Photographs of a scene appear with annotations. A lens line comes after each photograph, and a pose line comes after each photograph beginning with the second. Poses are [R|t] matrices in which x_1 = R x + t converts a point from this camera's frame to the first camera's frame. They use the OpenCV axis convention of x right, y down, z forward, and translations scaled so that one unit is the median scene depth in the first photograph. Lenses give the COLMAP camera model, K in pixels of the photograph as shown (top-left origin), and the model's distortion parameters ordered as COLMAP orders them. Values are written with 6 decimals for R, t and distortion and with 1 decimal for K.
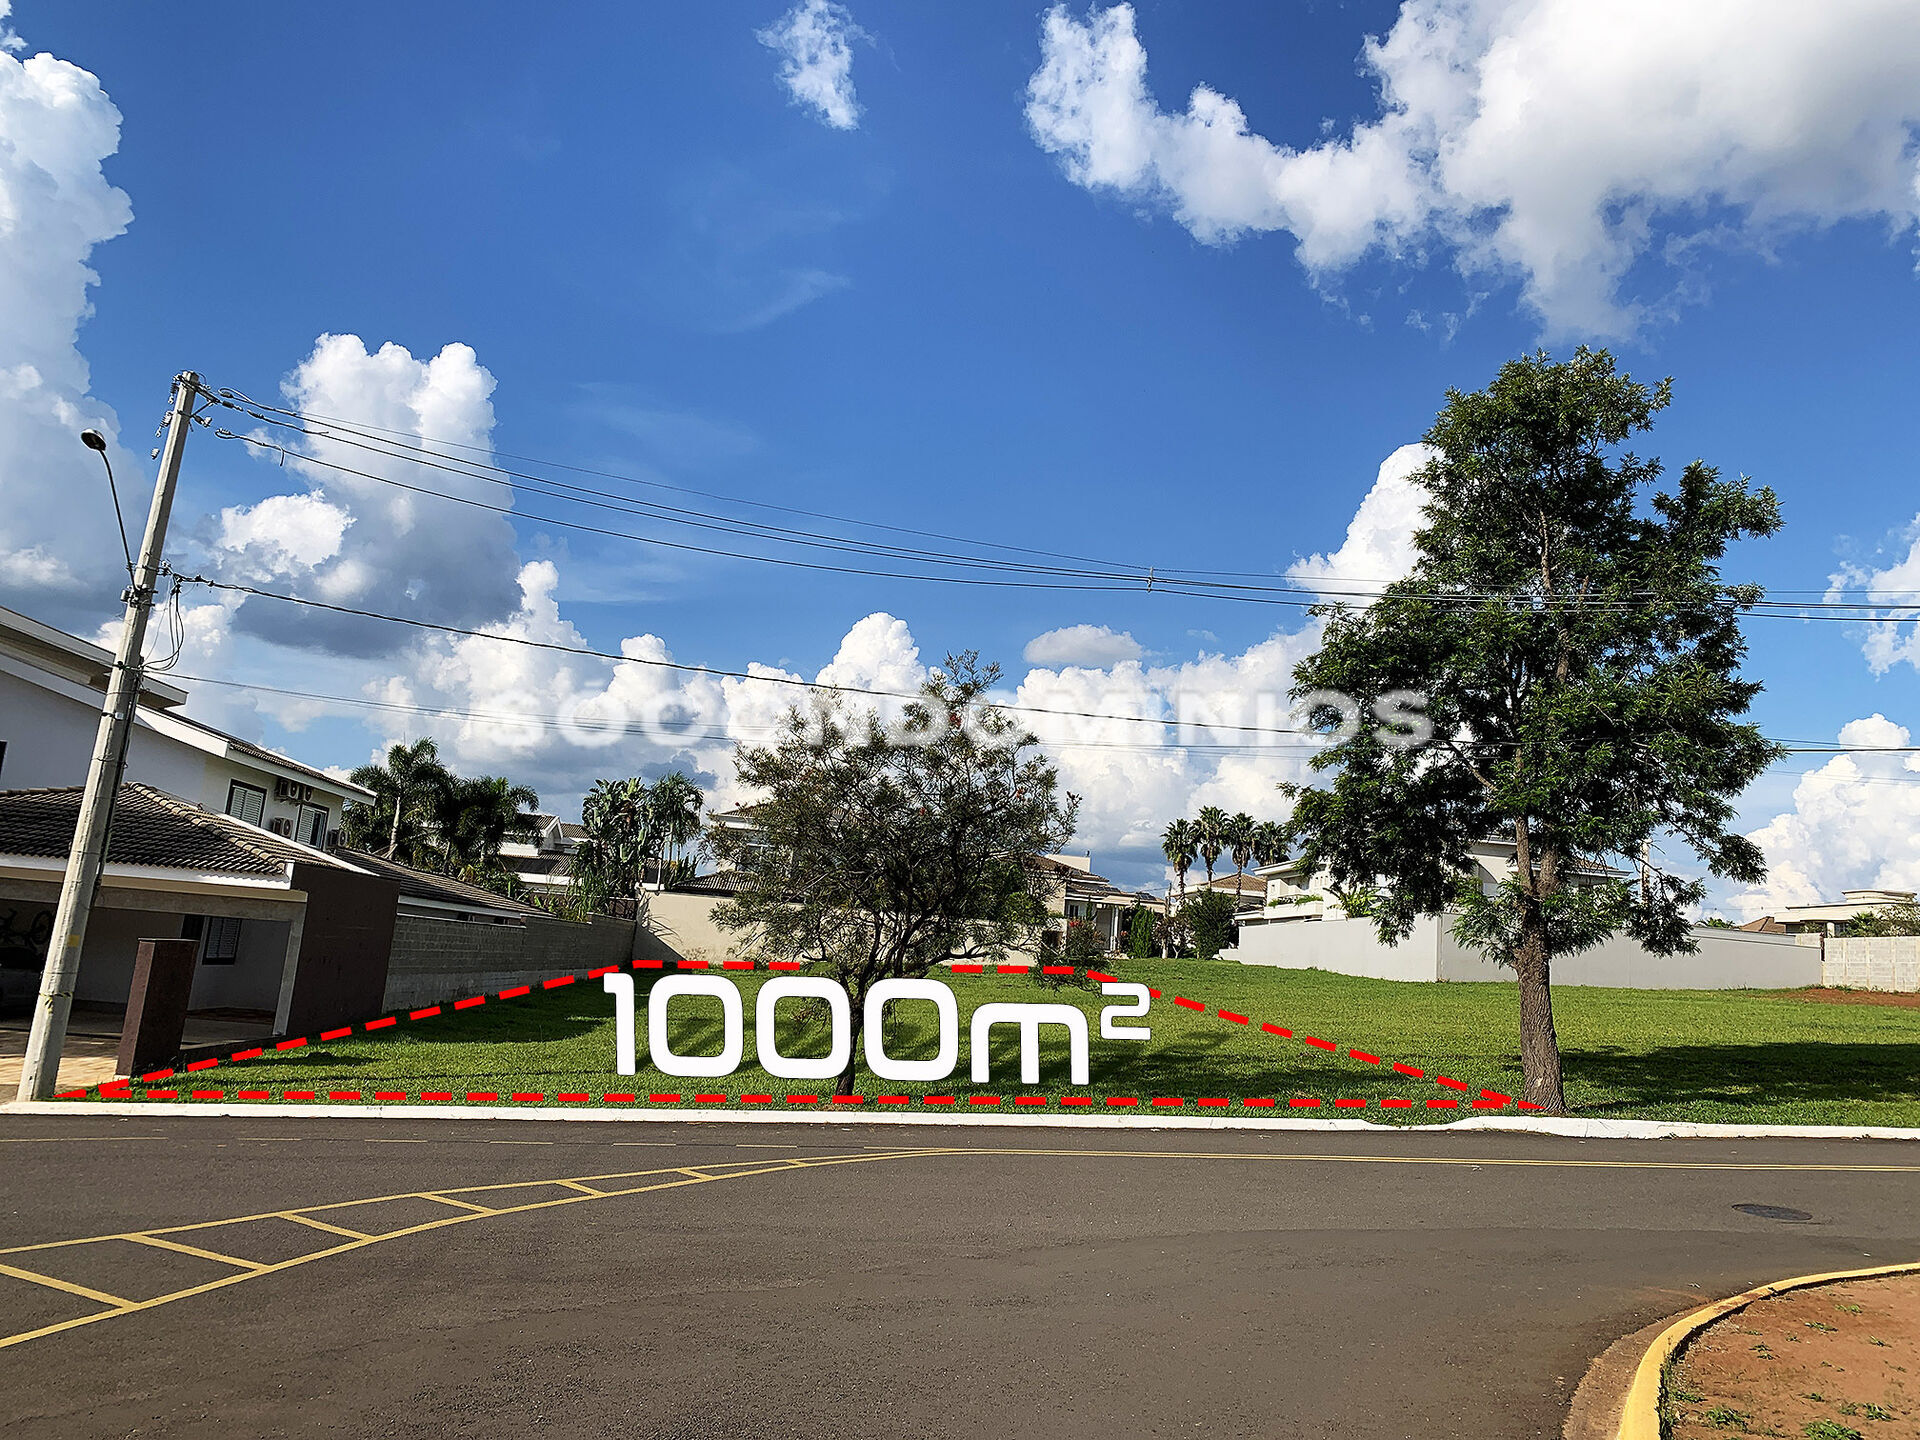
lens RADIAL K [[1288.7, 0, 952.9], [0, 1288.7, 717.0], [0, 0, 1]] dist [-0.035500, -0.002141]
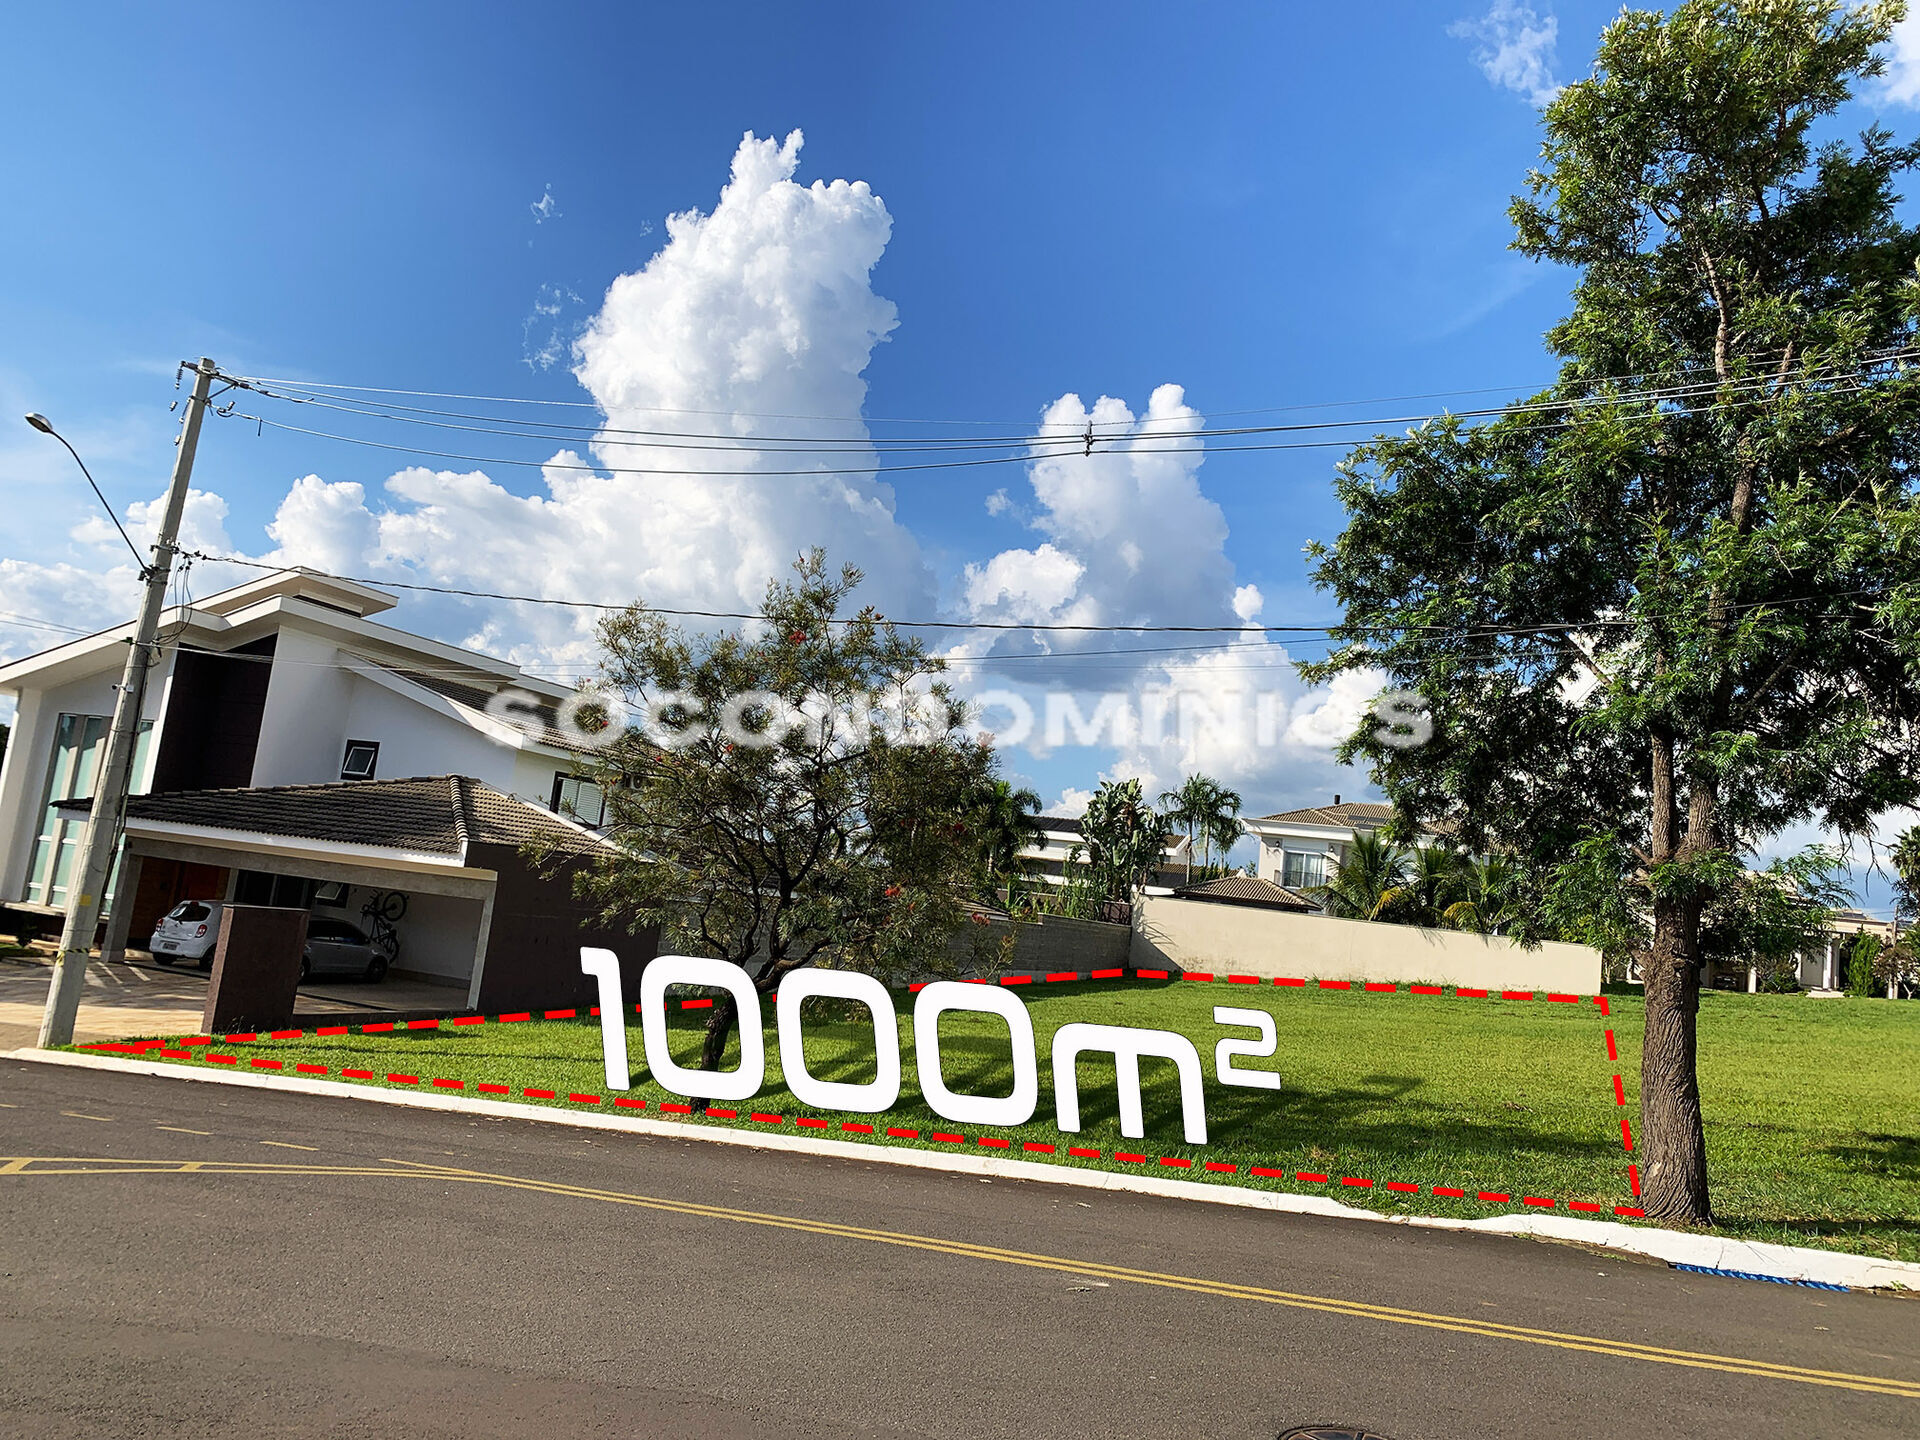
lens RADIAL K [[1288.7, 0, 952.9], [0, 1288.7, 717.0], [0, 0, 1]] dist [-0.035500, -0.002141]
pose [[0.881003, -0.042714, -0.471179, 0.334206], [0.038224, 0.999087, -0.019101, 0.051816], [0.471565, -0.001183, 0.881831, 0.290853]]
